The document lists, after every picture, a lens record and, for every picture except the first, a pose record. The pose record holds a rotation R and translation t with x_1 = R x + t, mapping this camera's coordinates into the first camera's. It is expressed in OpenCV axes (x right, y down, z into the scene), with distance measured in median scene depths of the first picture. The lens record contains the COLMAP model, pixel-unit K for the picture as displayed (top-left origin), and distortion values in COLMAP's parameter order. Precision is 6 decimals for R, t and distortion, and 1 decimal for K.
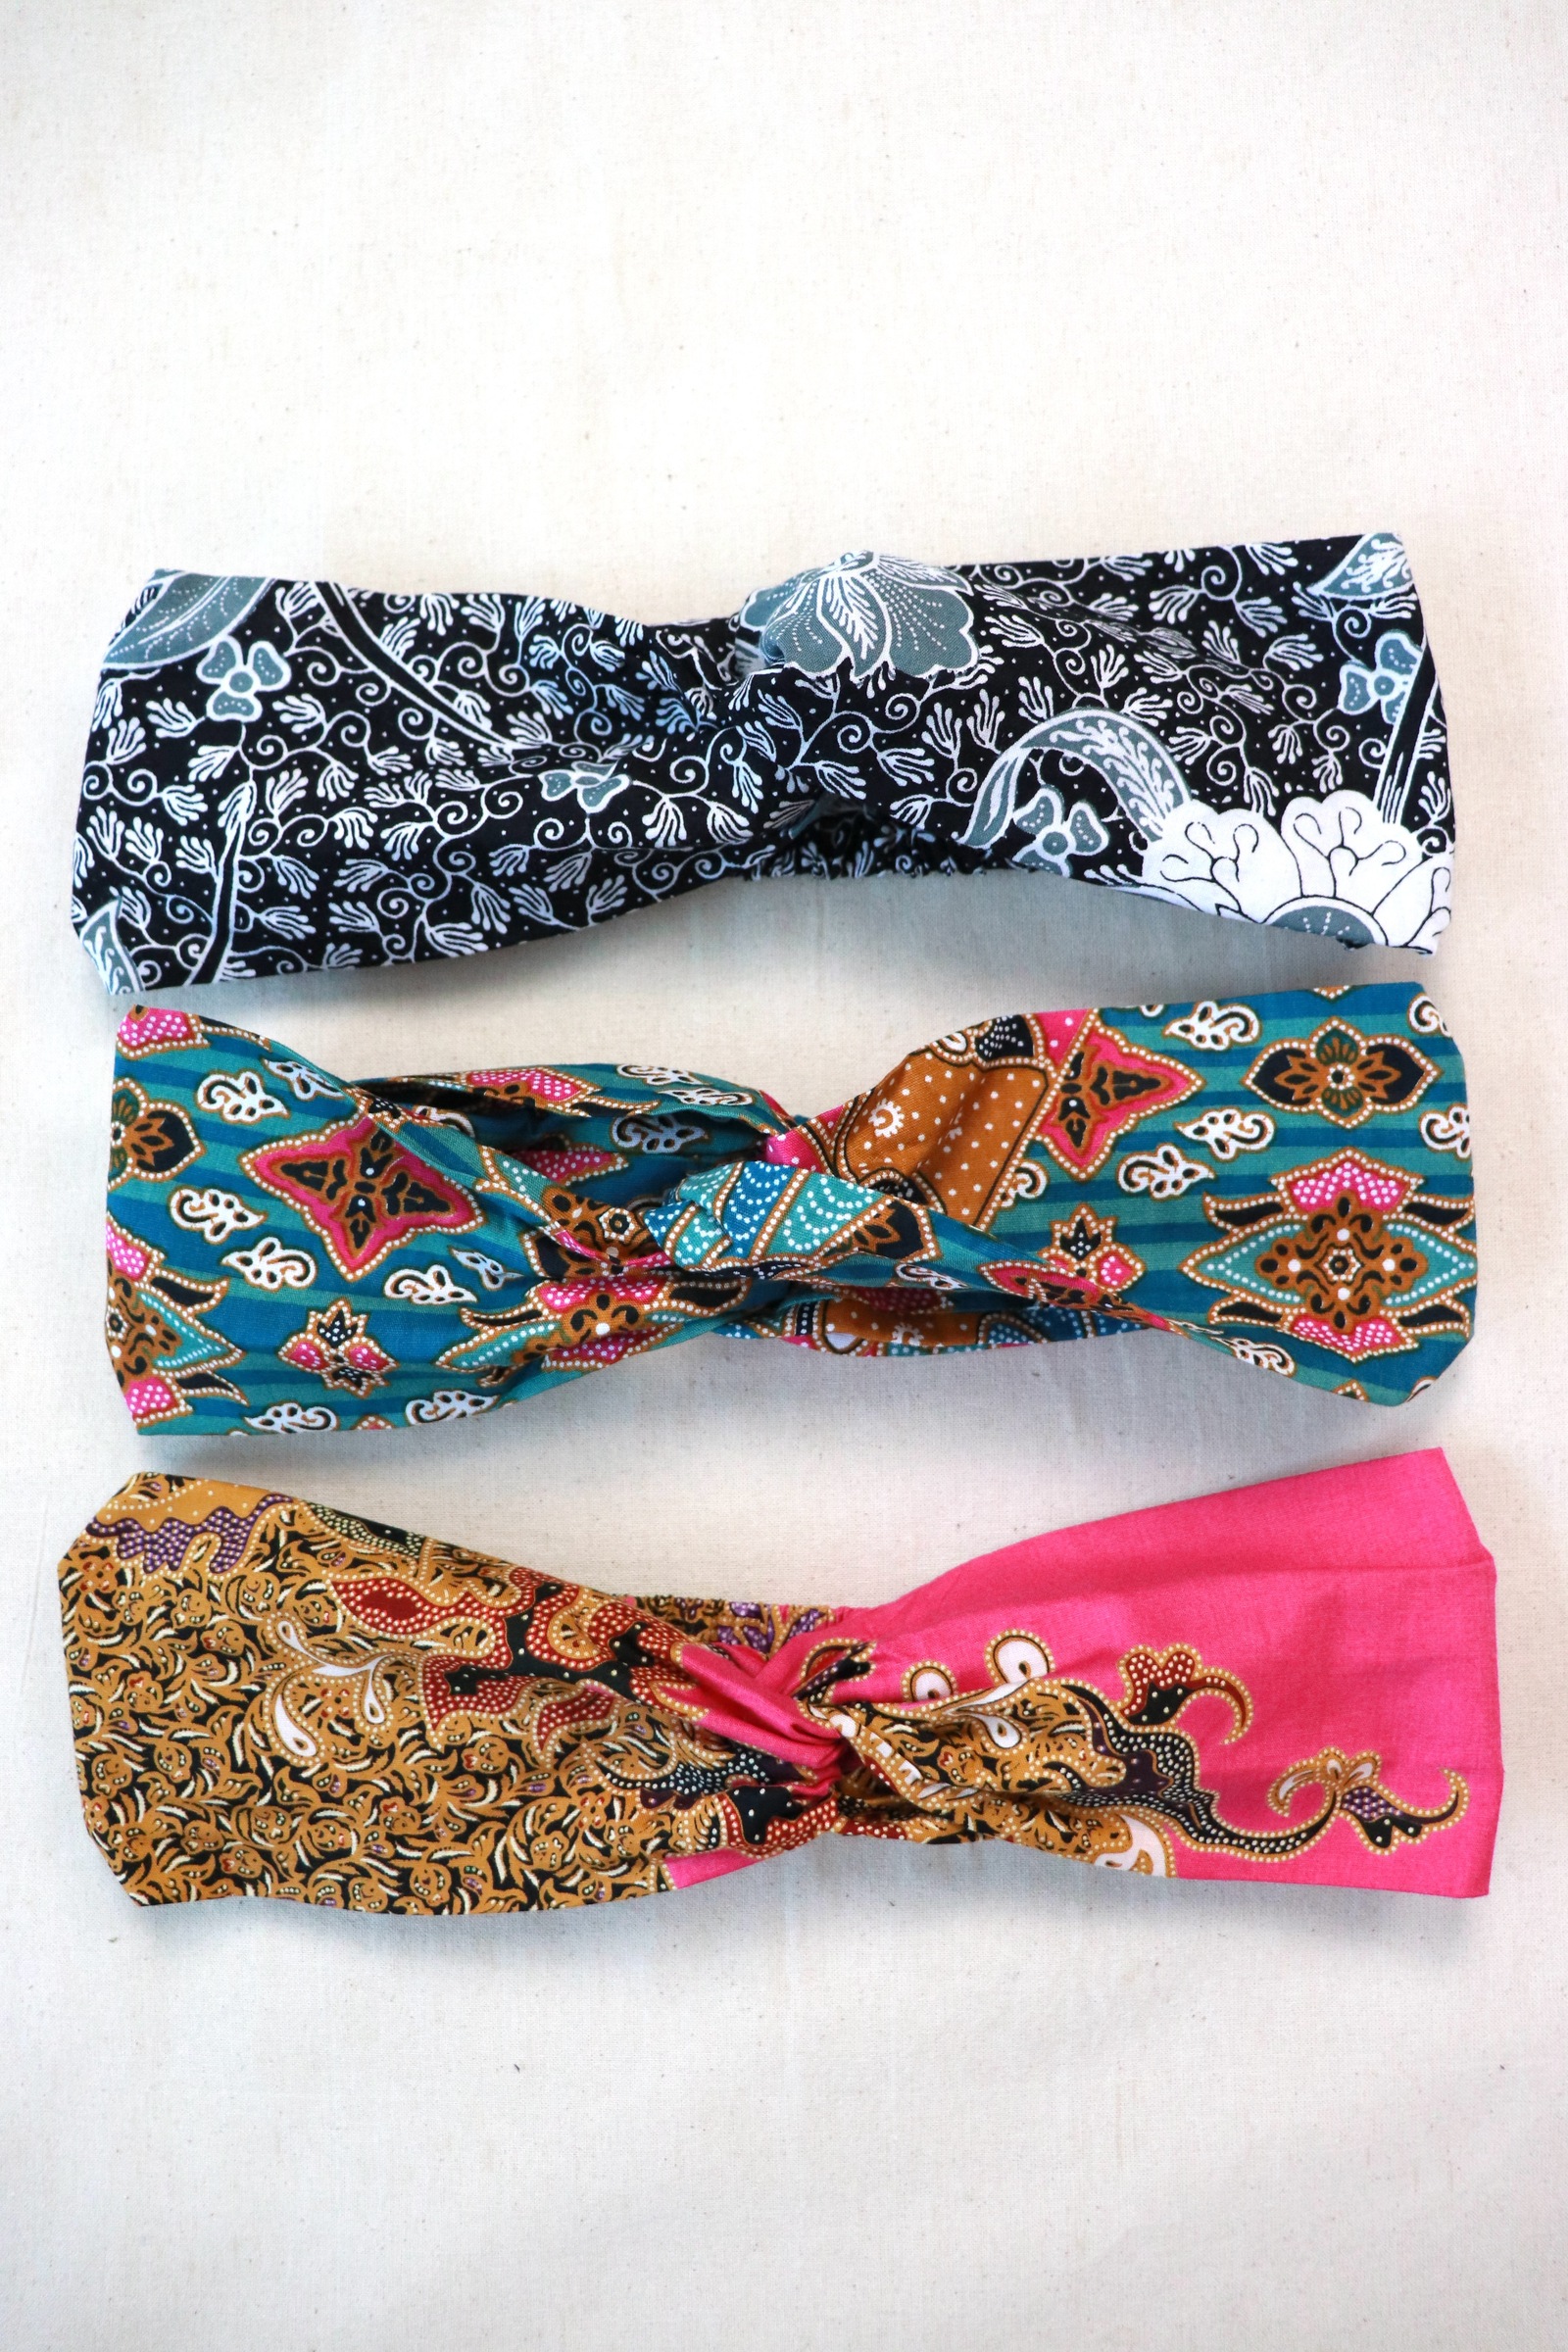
lens RADIAL K [[1616.1, 0, 796.1], [0, 1616.1, 1186.9], [0, 0, 1]] dist [-0.134249, 0.061715]
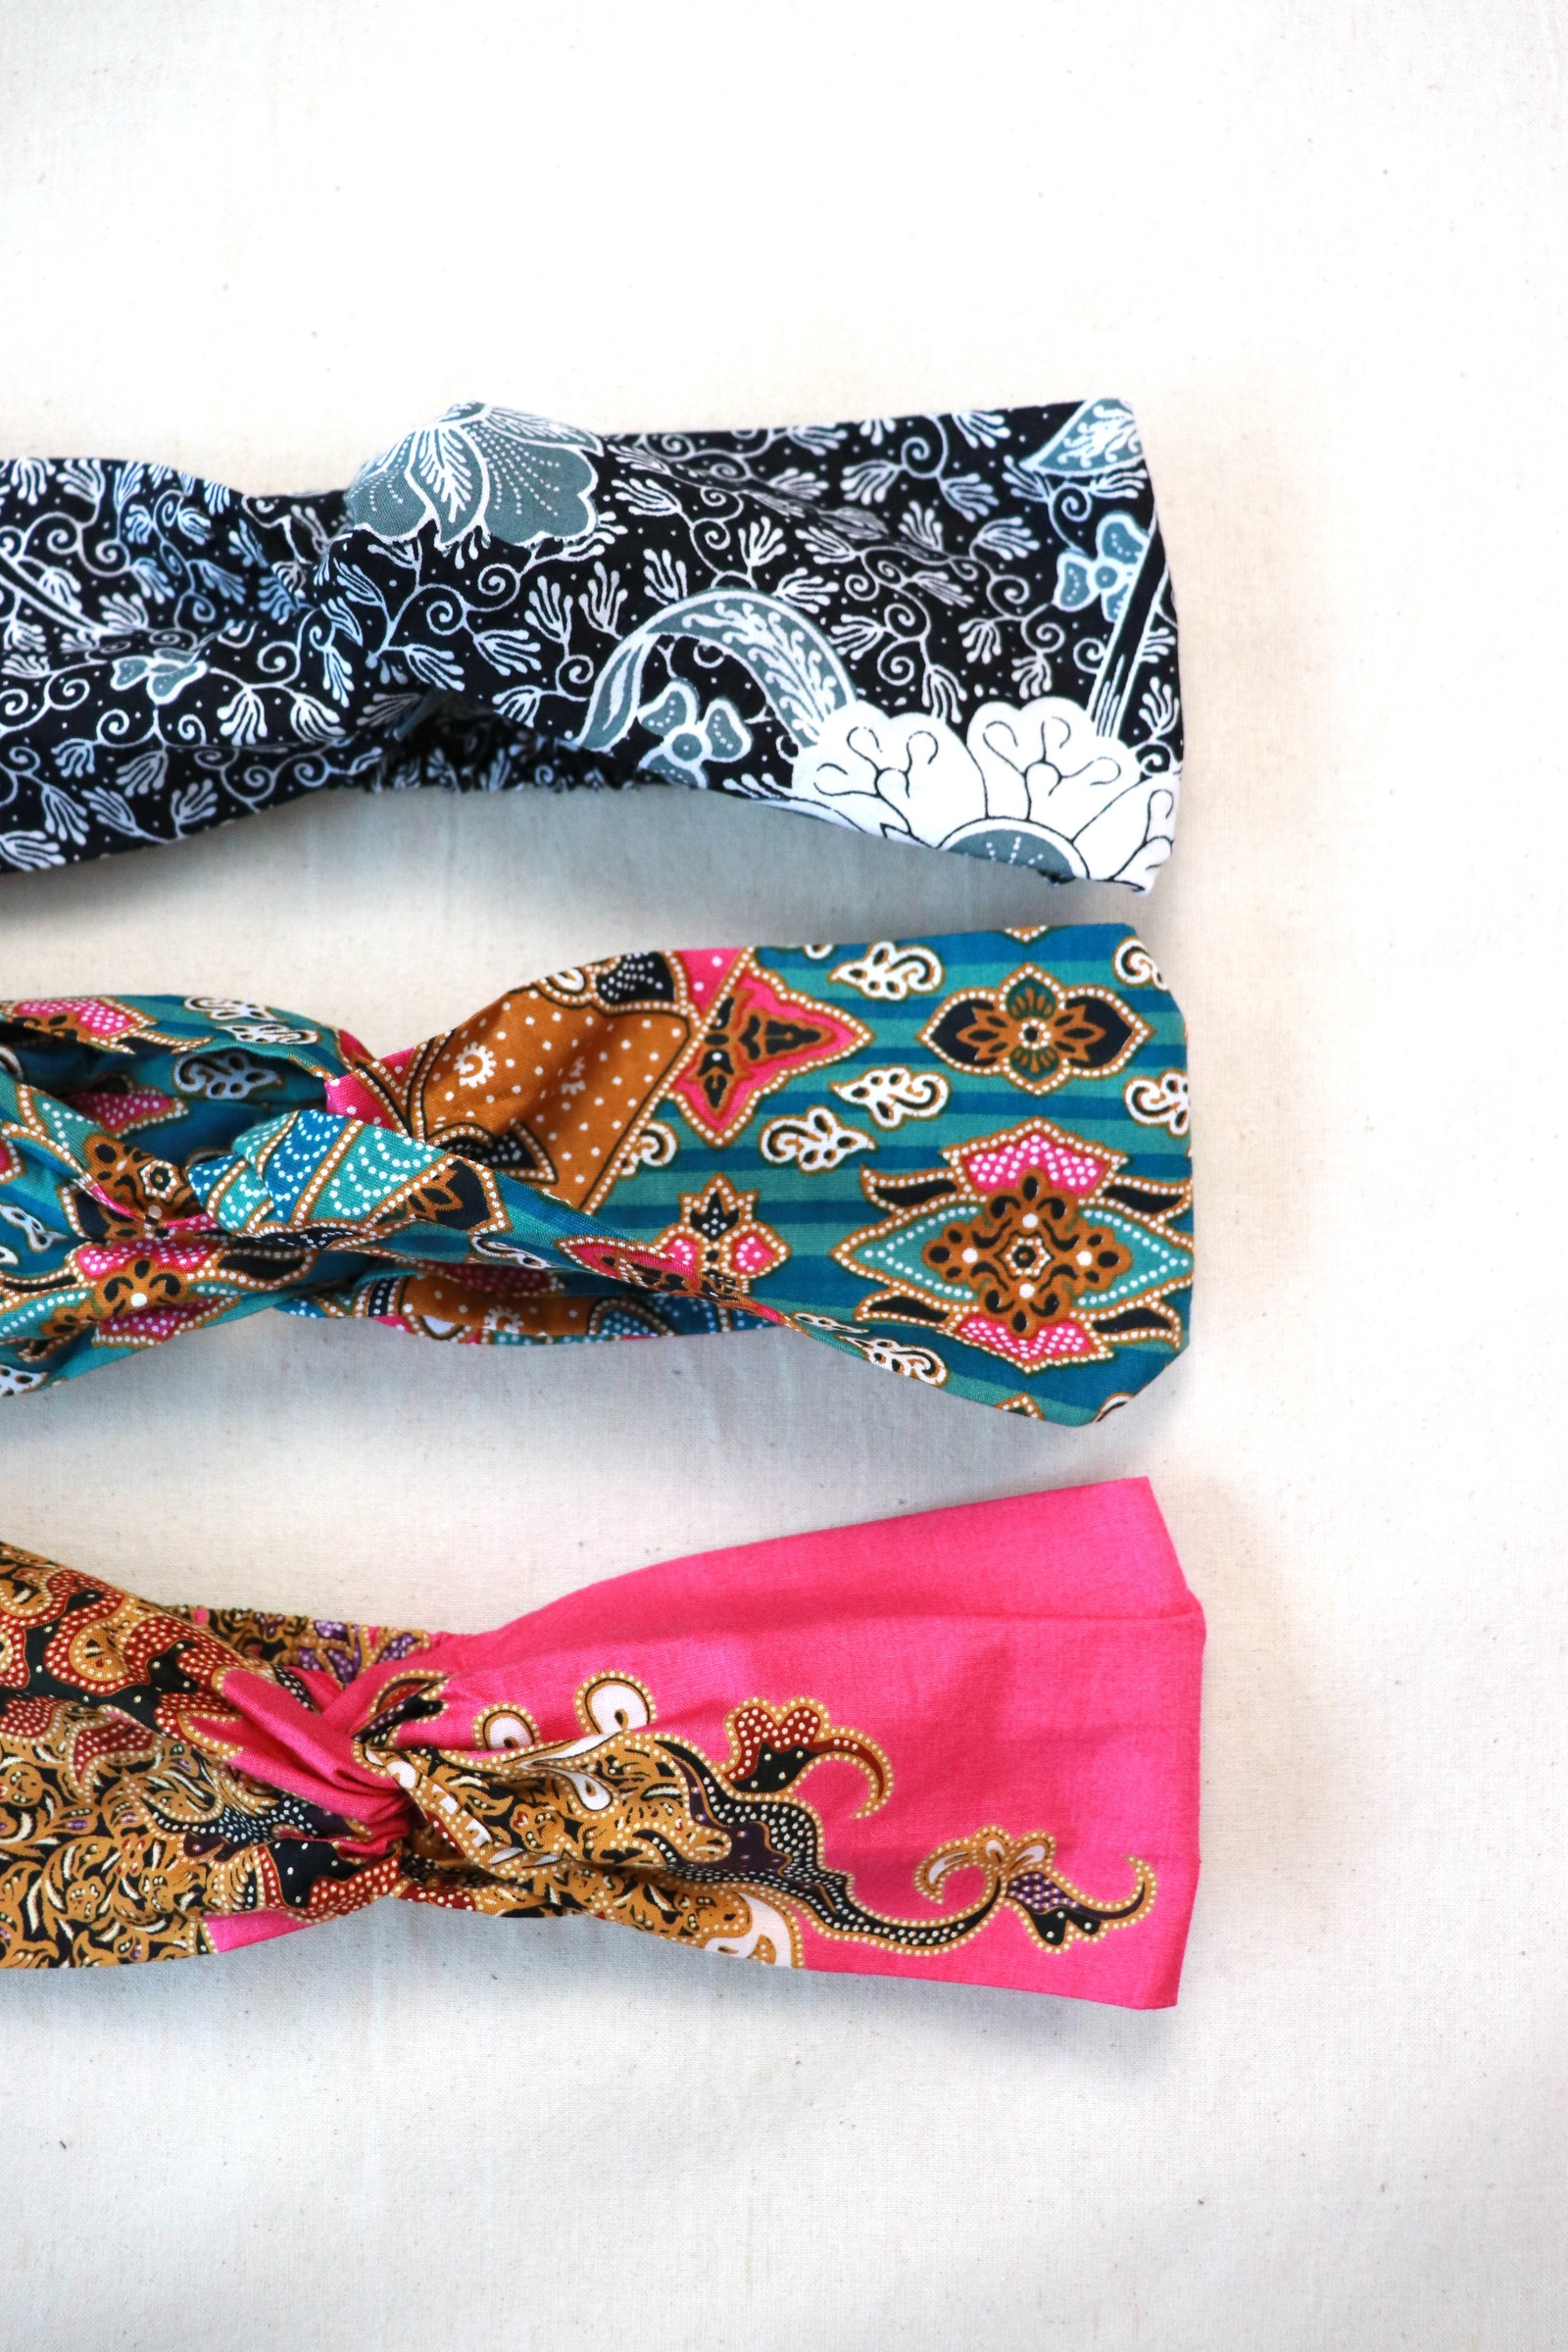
lens RADIAL K [[1616.1, 0, 799.1], [0, 1616.1, 1179.9], [0, 0, 1]] dist [-0.134249, 0.061715]
pose [[0.999441, 0.032324, 0.008505, 0.215882], [-0.032346, 0.999474, 0.002451, 0.010203], [-0.008421, -0.002725, 0.999961, 0.147936]]
